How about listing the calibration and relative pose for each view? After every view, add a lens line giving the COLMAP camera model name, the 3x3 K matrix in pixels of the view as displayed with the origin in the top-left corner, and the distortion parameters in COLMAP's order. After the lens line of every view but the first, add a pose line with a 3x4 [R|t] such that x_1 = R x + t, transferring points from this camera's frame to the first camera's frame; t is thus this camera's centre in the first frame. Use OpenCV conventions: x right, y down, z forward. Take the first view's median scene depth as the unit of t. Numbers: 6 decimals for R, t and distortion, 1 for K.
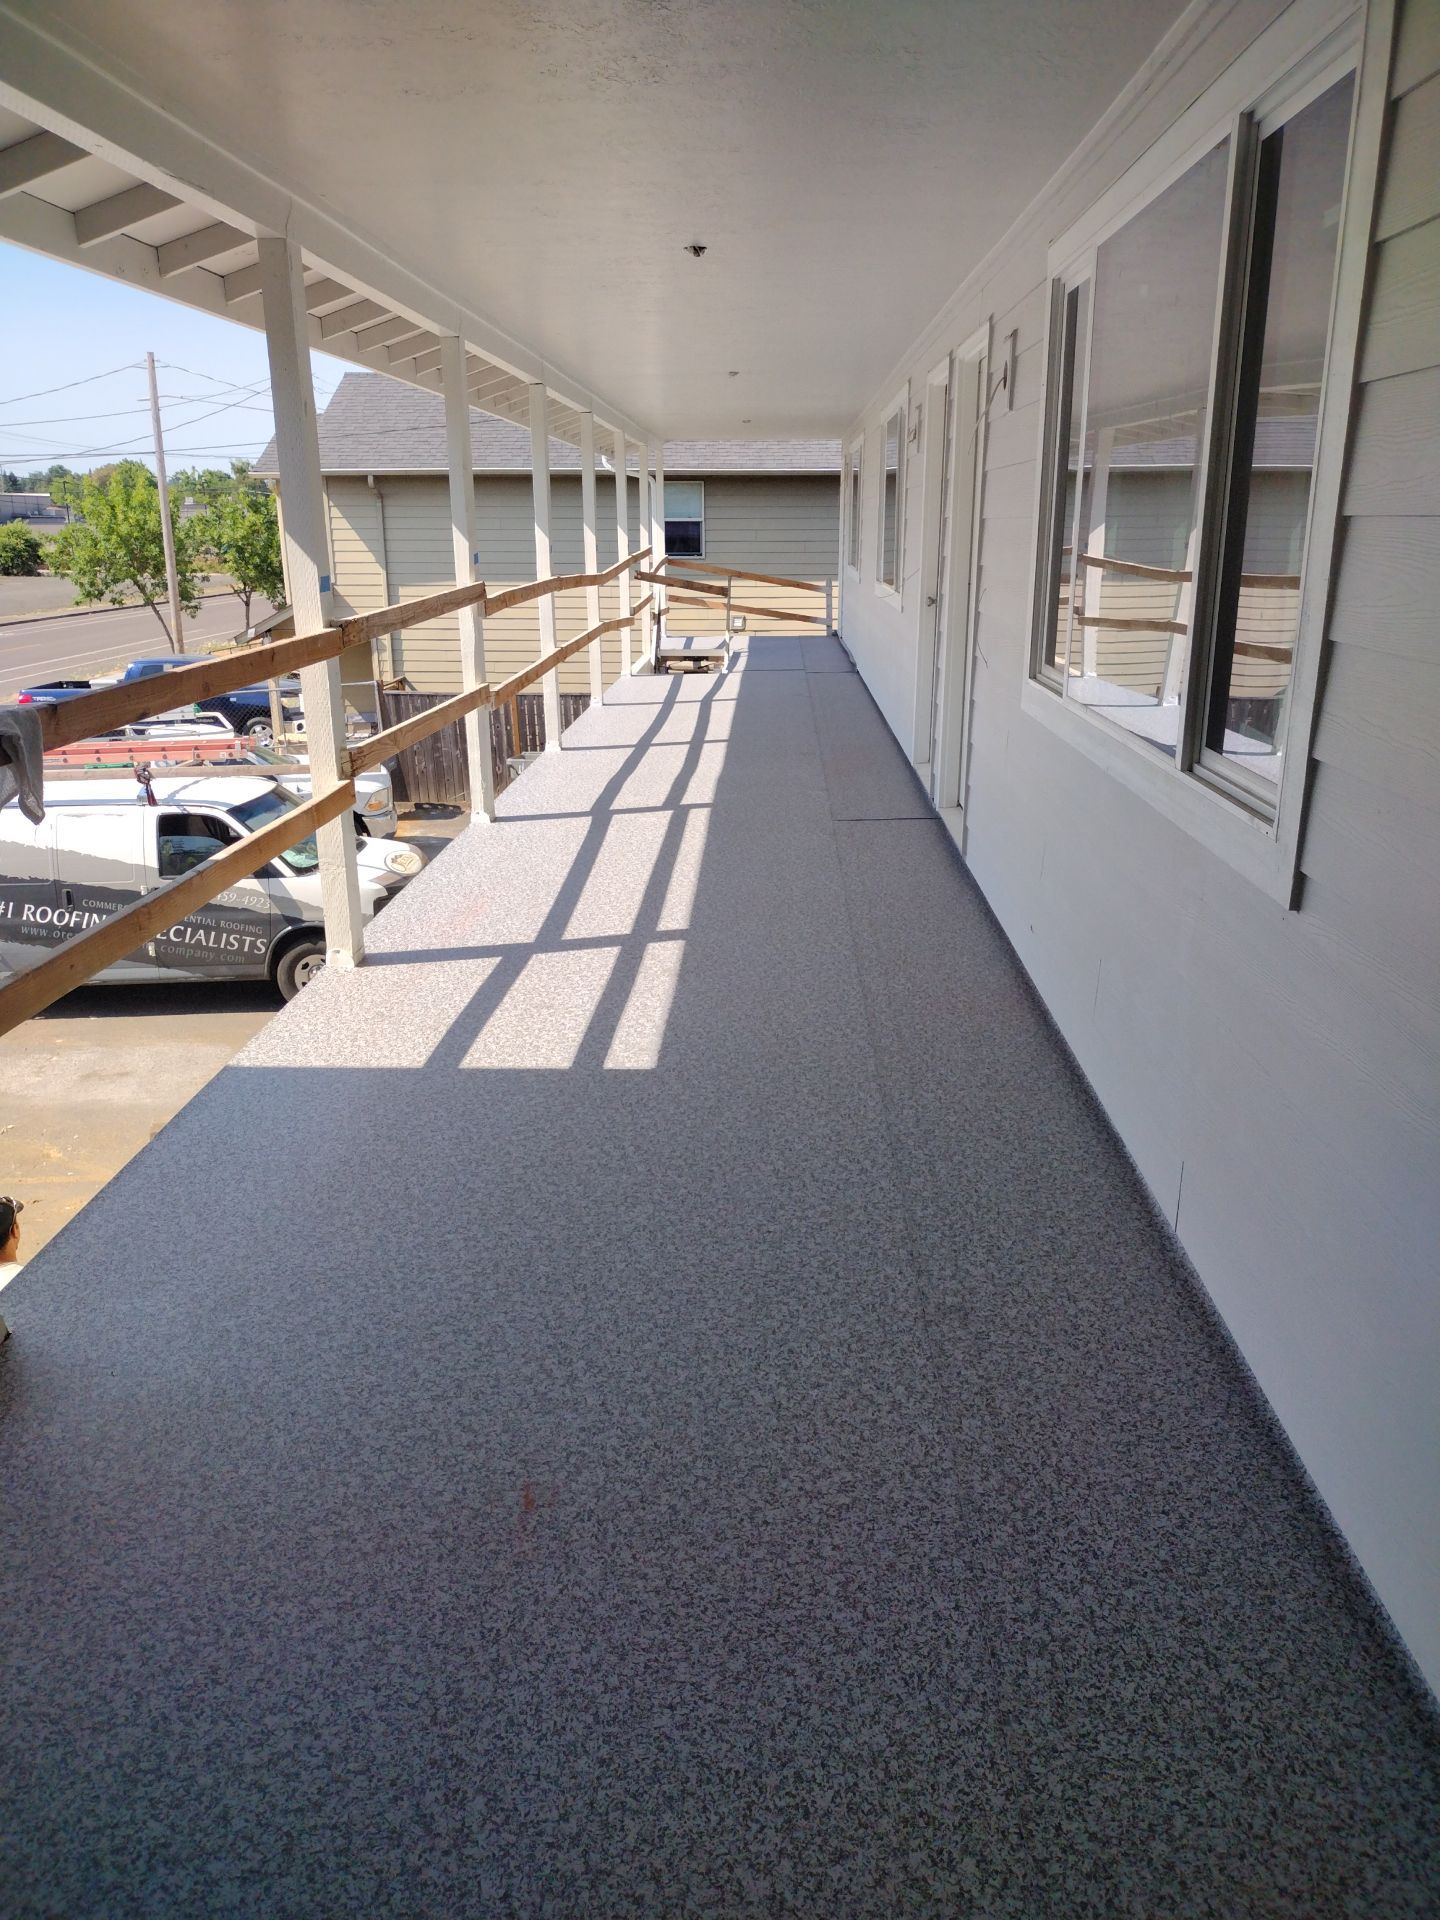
lens RADIAL K [[1421.1, 0, 709.4], [0, 1421.1, 951.9], [0, 0, 1]] dist [0.126574, -0.162119]
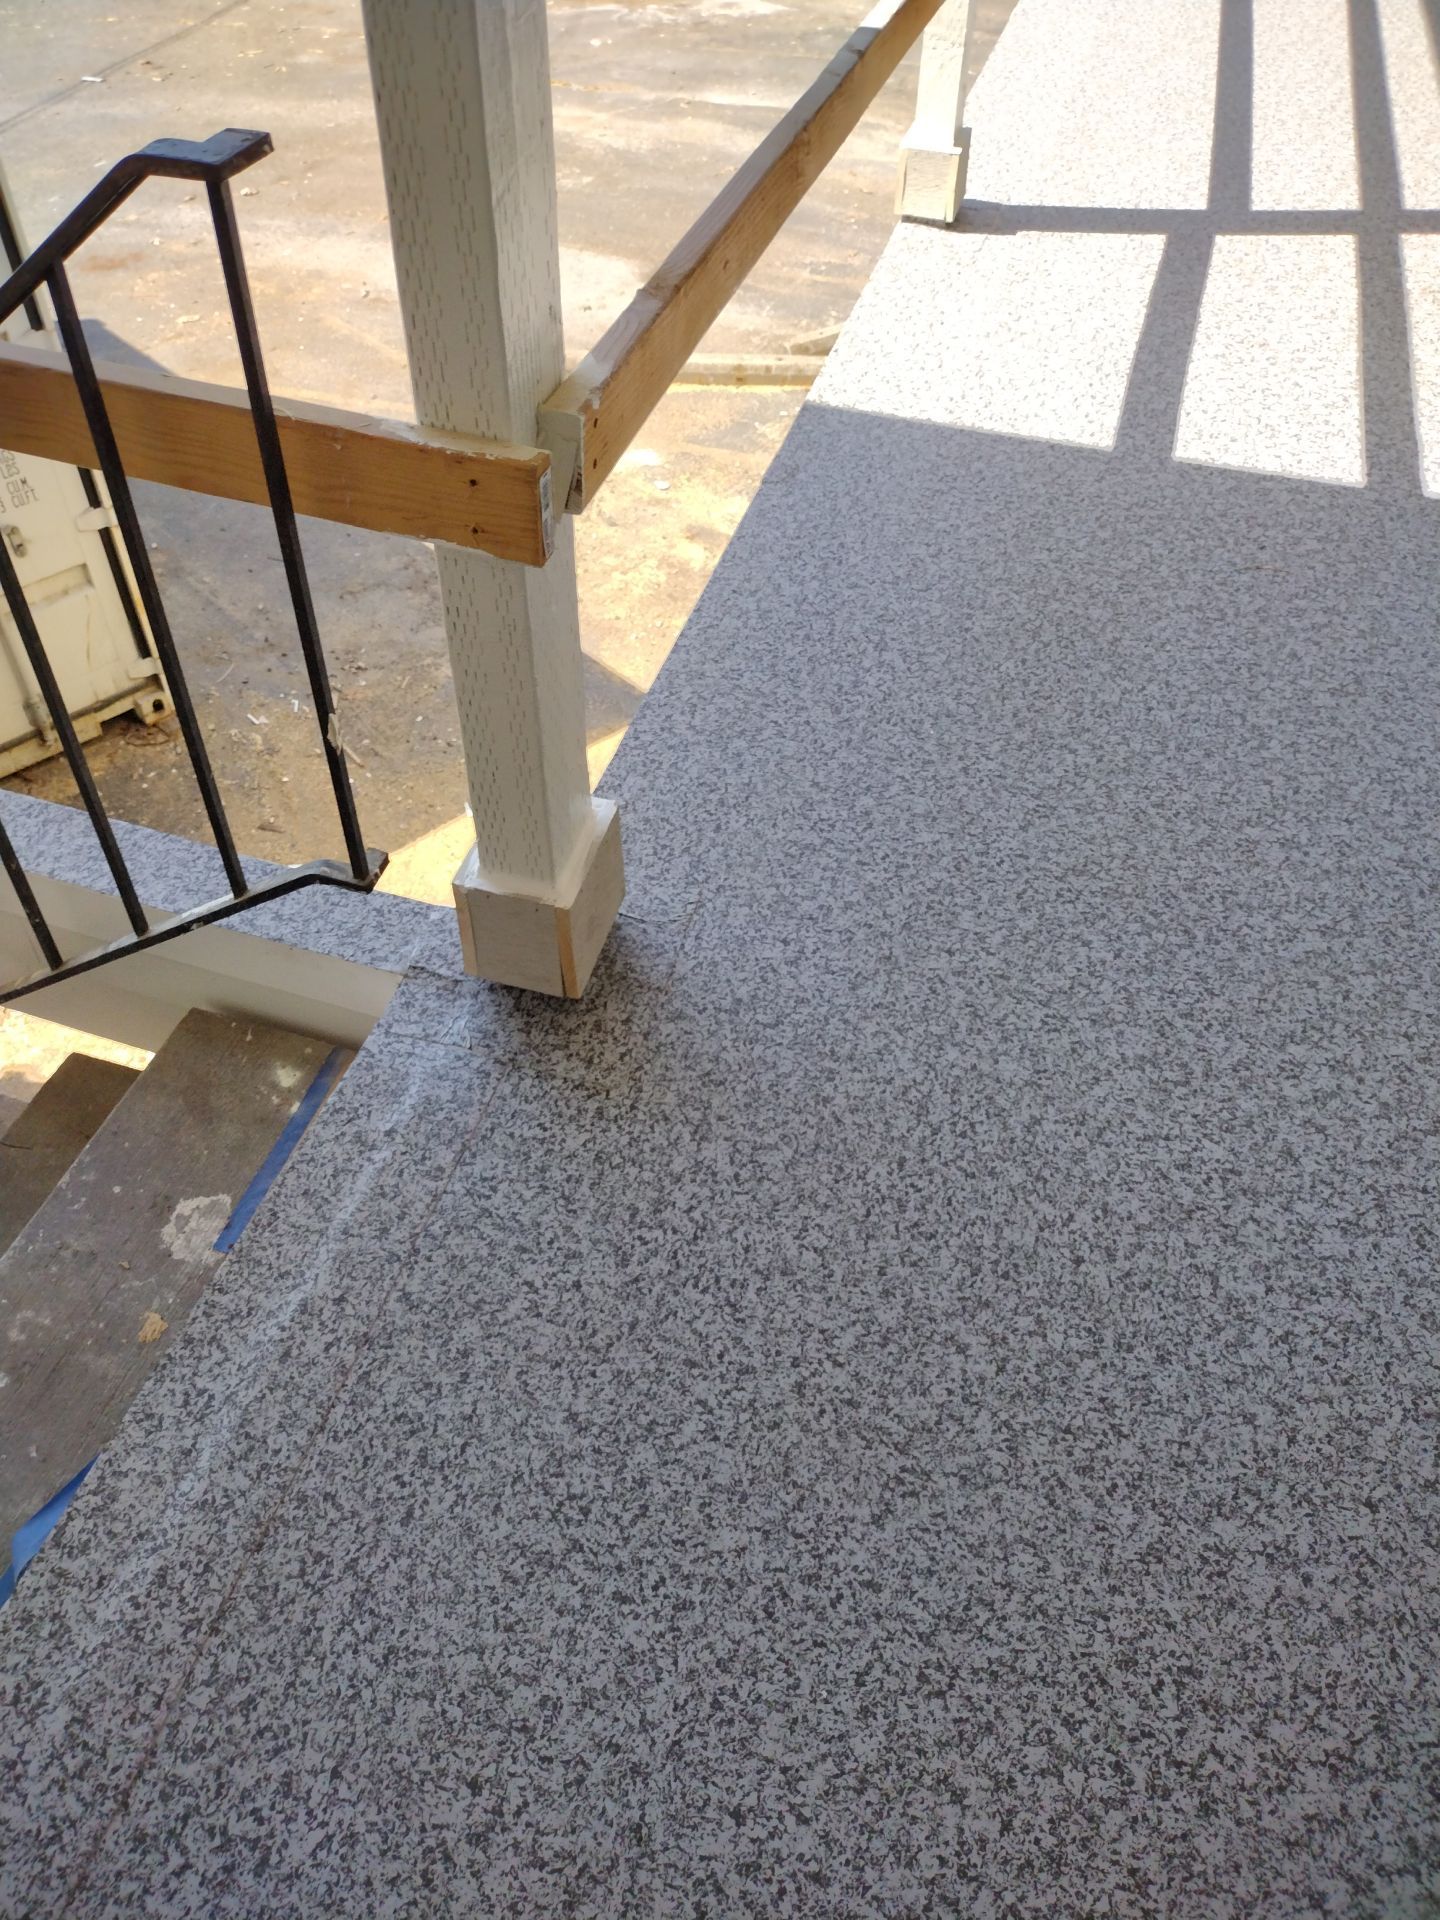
lens RADIAL K [[1341.4, 0, 715.4], [0, 1341.4, 958.9], [0, 0, 1]] dist [0.061727, -0.045318]
pose [[0.970735, 0.199681, -0.133422, -0.276367], [-0.104153, 0.850651, 0.515311, -0.020720], [0.216394, -0.486334, 0.846554, 0.397512]]
